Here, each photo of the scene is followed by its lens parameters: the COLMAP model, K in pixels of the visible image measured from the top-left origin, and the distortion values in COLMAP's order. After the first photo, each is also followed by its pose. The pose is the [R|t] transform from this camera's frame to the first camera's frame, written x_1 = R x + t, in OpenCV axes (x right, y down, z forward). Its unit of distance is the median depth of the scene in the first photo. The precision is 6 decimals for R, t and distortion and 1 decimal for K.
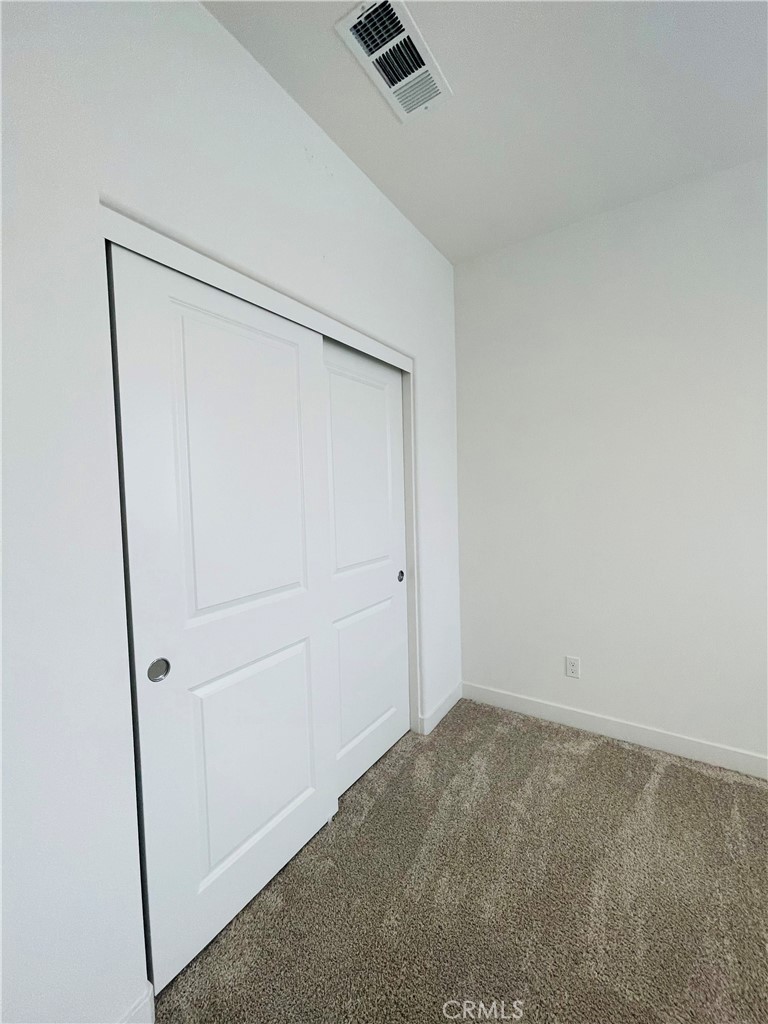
lens RADIAL K [[412.6, 0, 384.1], [0, 412.6, 513.0], [0, 0, 1]] dist [0.002076, 0.000451]
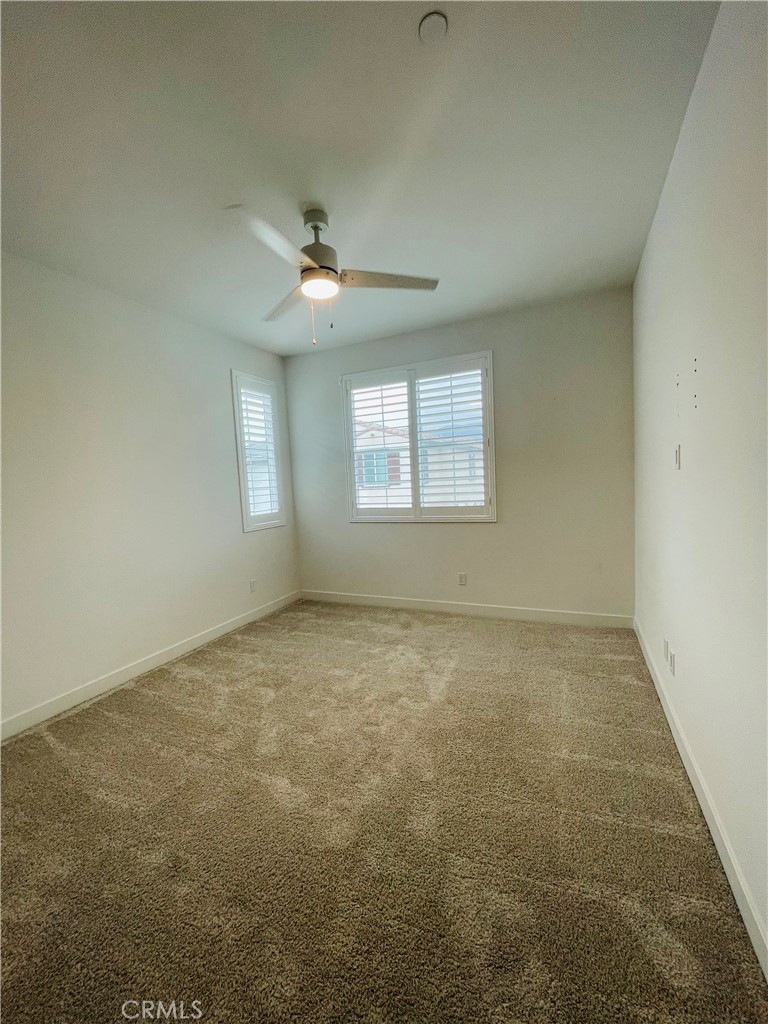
lens RADIAL K [[412.6, 0, 387.2], [0, 412.6, 509.5], [0, 0, 1]] dist [0.002076, 0.000451]
pose [[-0.164100, -0.049281, 0.985212, -0.656362], [0.110049, 0.991602, 0.067931, -0.005637], [-0.980286, 0.119569, -0.157298, 0.125197]]
